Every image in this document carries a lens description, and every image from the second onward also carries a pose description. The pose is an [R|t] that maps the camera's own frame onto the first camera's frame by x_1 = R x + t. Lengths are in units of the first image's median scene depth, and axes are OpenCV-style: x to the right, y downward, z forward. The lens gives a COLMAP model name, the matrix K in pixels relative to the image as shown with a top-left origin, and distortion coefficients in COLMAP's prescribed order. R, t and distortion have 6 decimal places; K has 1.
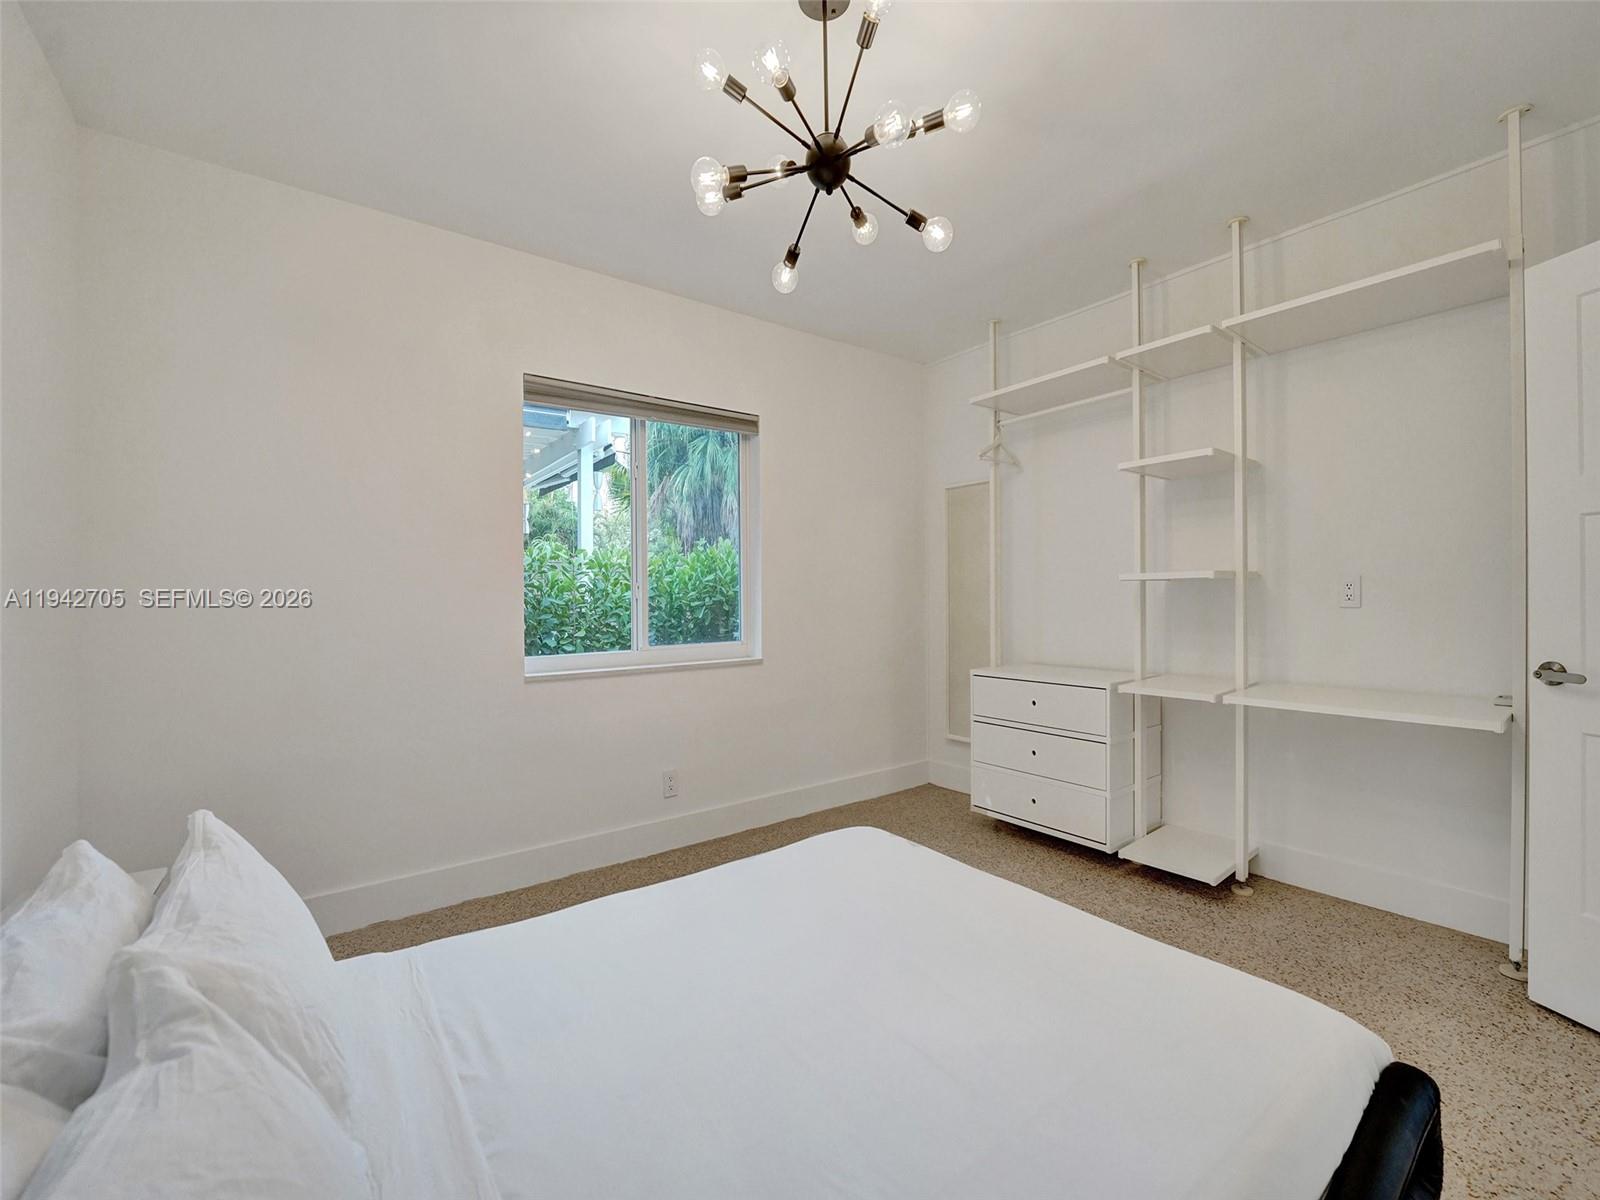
lens RADIAL K [[651.9, 0, 798.7], [0, 651.9, 593.3], [0, 0, 1]] dist [-0.023150, 0.000537]
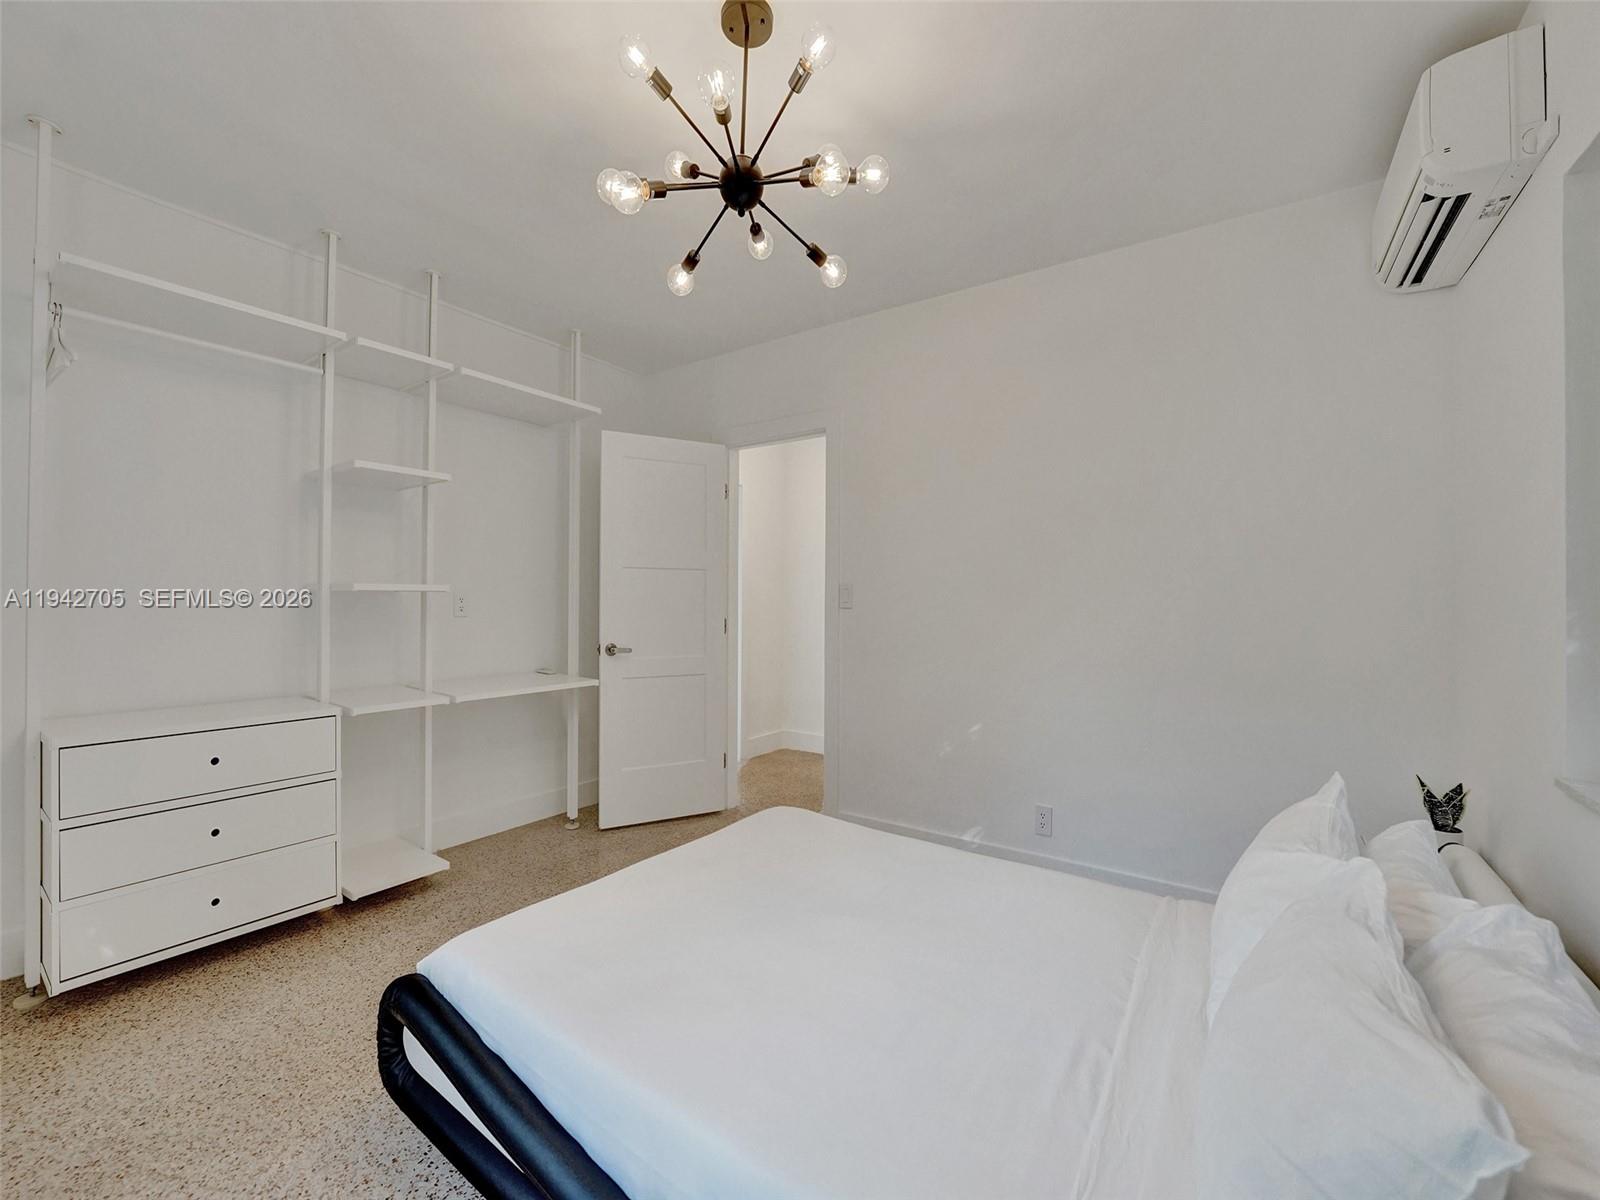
lens RADIAL K [[630.0, 0, 800.0], [0, 630.0, 600.0], [0, 0, 1]] dist [-0.031936, 0.000172]
pose [[-0.303945, 0.015042, 0.952571, -0.511732], [-0.004765, 0.999839, -0.017308, 0.005878], [-0.952678, -0.009800, -0.303825, 0.682558]]
